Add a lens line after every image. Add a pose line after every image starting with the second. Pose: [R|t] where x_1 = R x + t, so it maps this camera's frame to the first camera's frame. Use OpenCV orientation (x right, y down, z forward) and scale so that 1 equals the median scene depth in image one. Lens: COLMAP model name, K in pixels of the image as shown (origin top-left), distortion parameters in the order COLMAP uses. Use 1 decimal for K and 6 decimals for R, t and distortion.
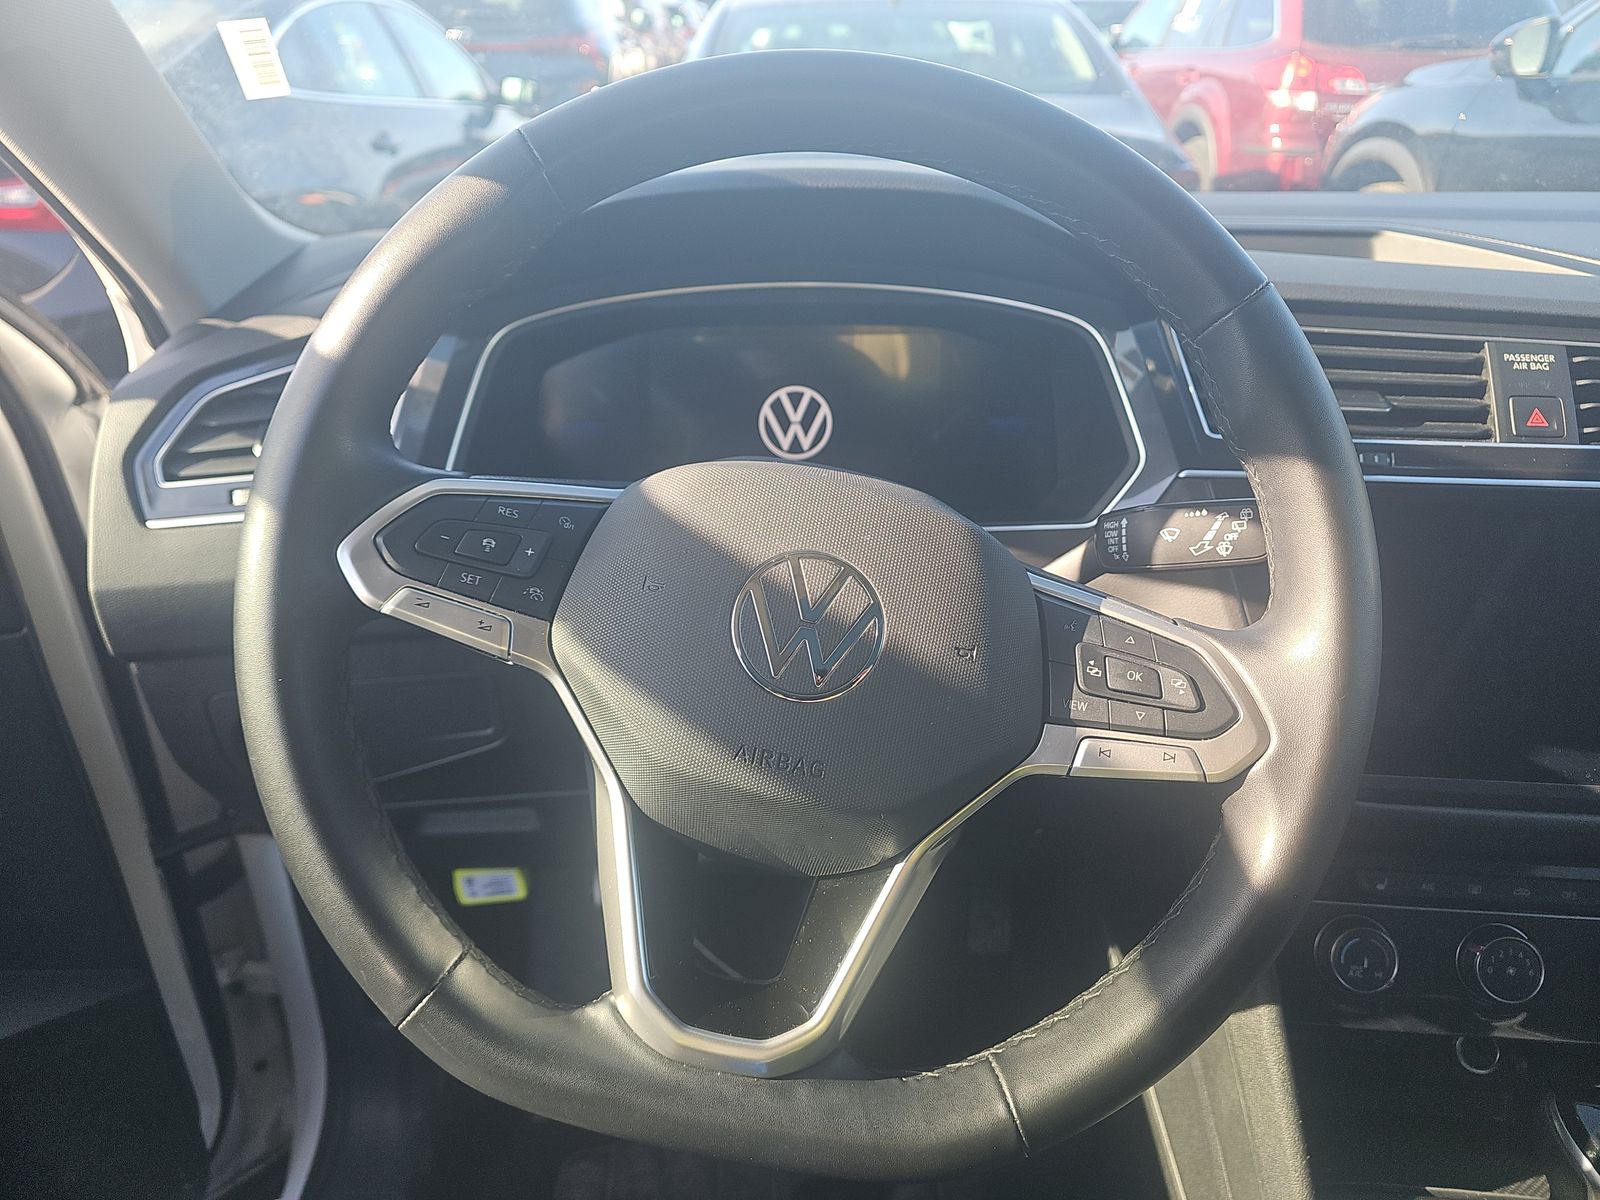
lens RADIAL K [[1049.0, 0, 800.0], [0, 1049.0, 600.0], [0, 0, 1]] dist [0.008519, -0.007079]
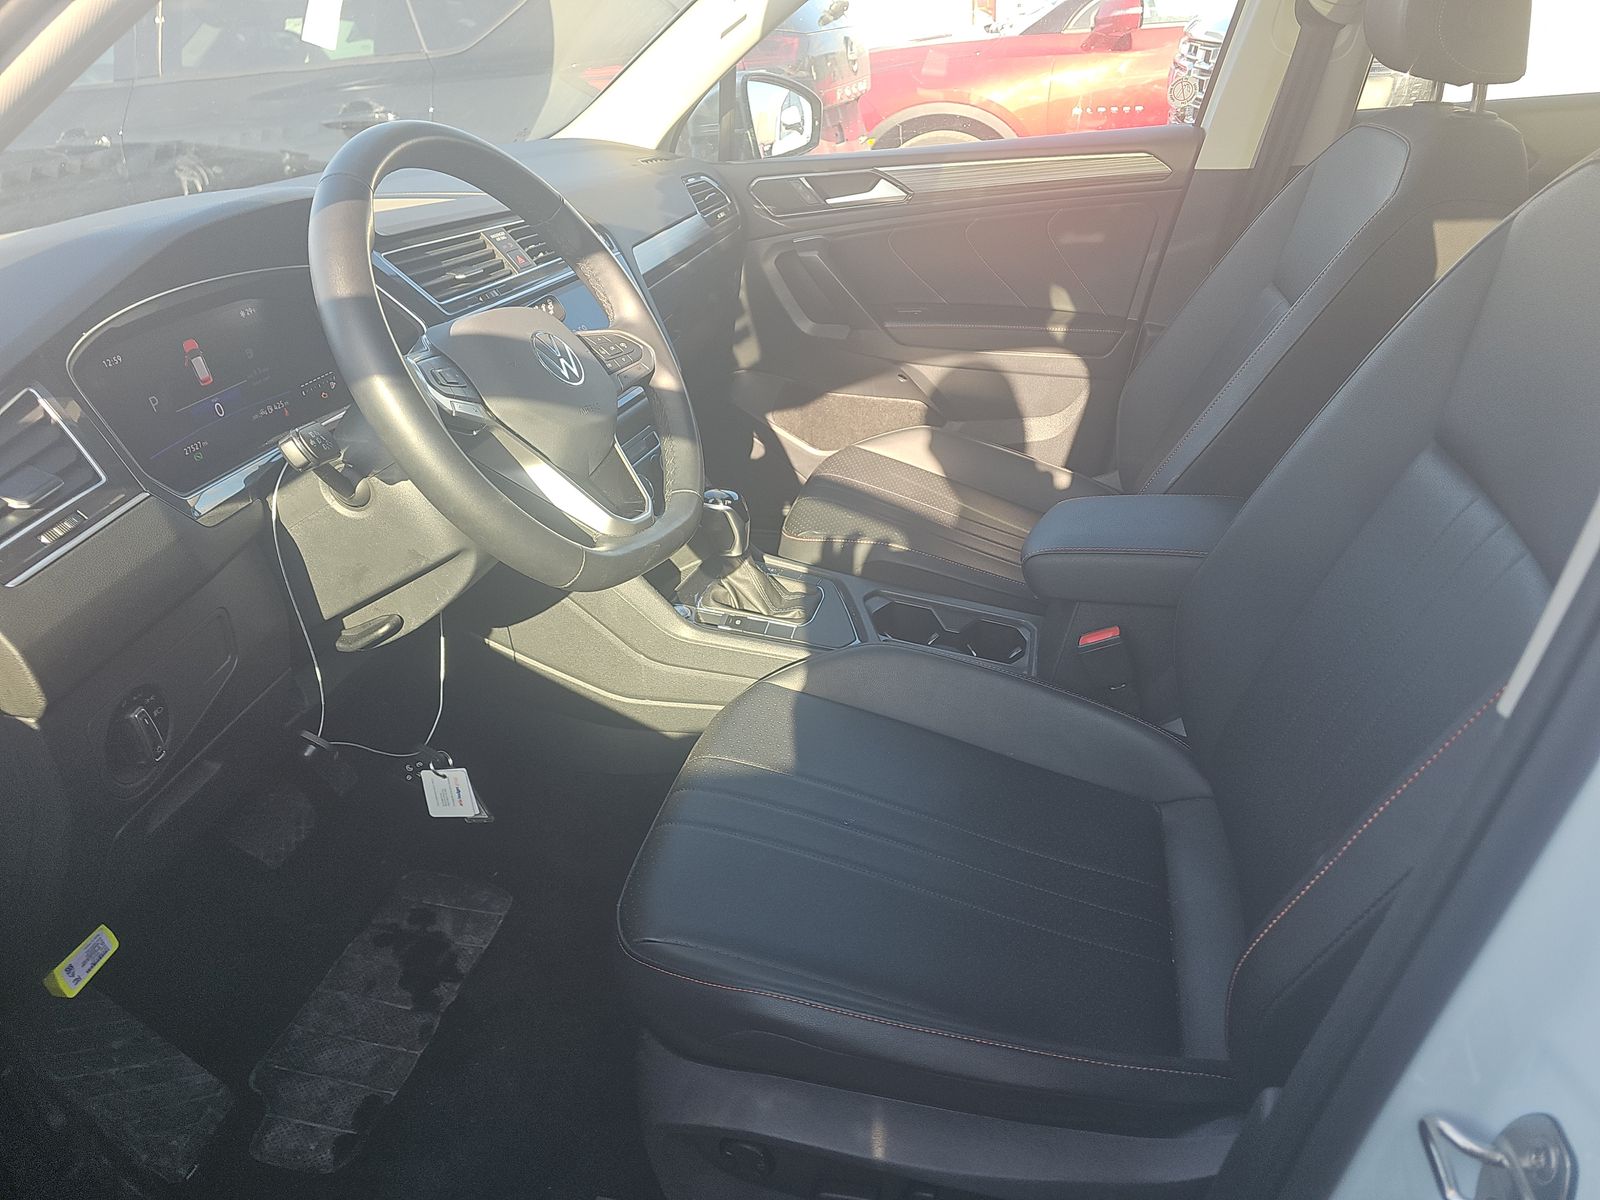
lens RADIAL K [[1049.0, 0, 800.0], [0, 1049.0, 600.0], [0, 0, 1]] dist [0.008519, -0.007079]
pose [[0.248657, -0.469811, 0.847022, -1.926654], [0.473875, 0.821692, 0.316648, -0.012540], [-0.844756, 0.322646, 0.426951, -0.270927]]
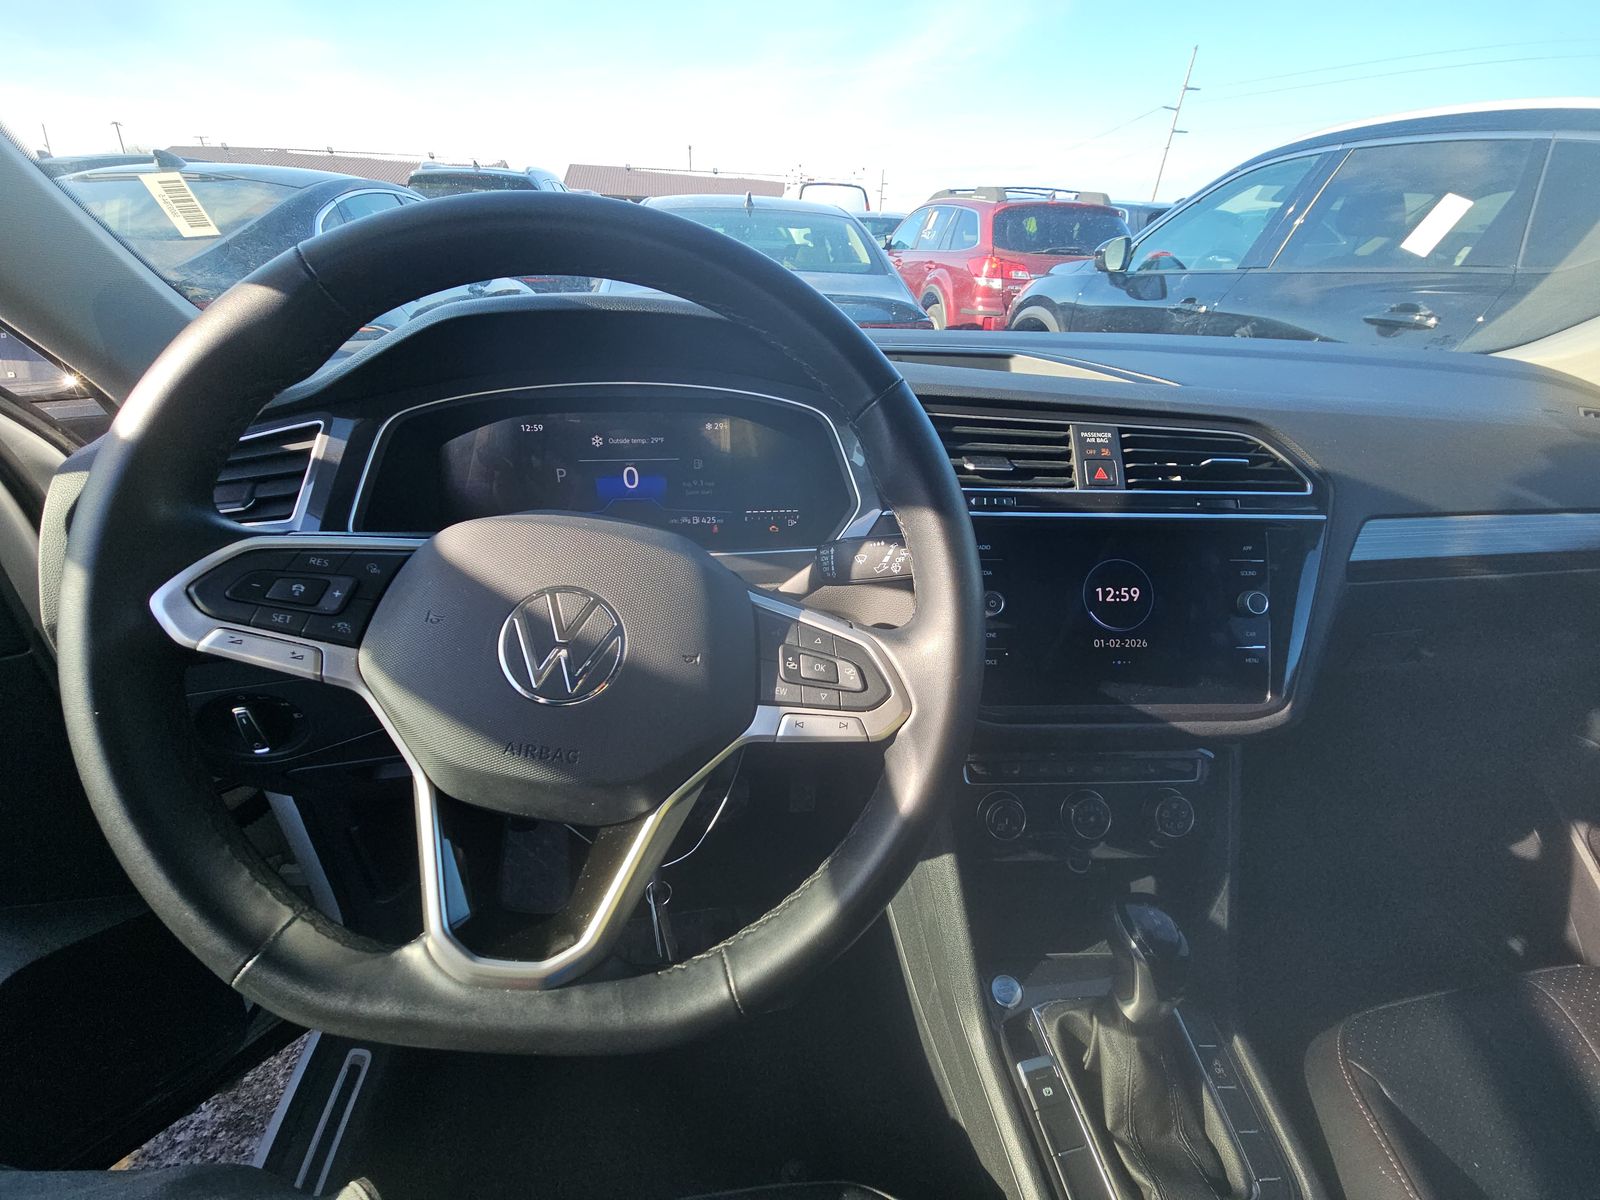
lens RADIAL K [[630.4, 0, 800.3], [0, 630.4, 608.1], [0, 0, 1]] dist [0.001352, -0.000016]
pose [[0.990225, -0.039294, 0.133832, 0.180689], [0.033866, 0.998518, 0.042600, -0.040985], [-0.135307, -0.037651, 0.990088, 0.178181]]
